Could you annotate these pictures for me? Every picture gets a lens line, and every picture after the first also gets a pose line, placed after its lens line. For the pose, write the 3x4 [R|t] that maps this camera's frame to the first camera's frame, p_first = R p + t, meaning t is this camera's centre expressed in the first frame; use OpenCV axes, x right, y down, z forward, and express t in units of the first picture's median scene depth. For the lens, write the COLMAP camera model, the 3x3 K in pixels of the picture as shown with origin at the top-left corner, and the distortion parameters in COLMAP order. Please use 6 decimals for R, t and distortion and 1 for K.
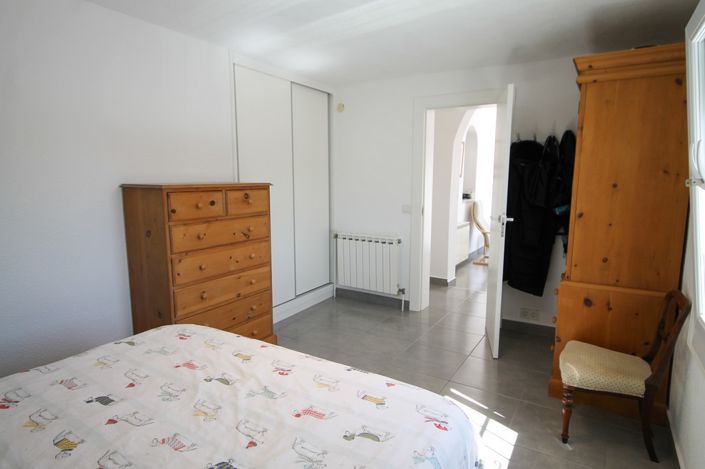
lens RADIAL K [[386.8, 0, 352.5], [0, 386.8, 234.5], [0, 0, 1]] dist [0.003144, 0.000629]
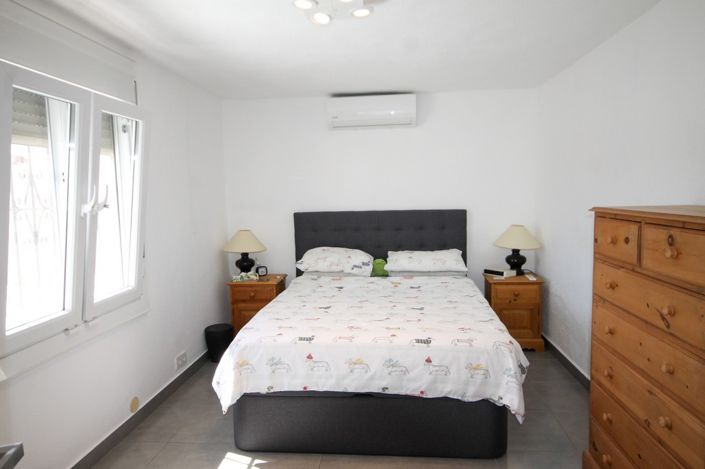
lens RADIAL K [[439.3, 0, 352.5], [0, 439.3, 234.5], [0, 0, 1]] dist [0.006696, 0.002036]
pose [[-0.880895, 0.060271, -0.469459, 0.571886], [-0.058339, 0.970470, 0.234061, -0.373067], [0.469703, 0.233571, -0.851366, 2.267153]]
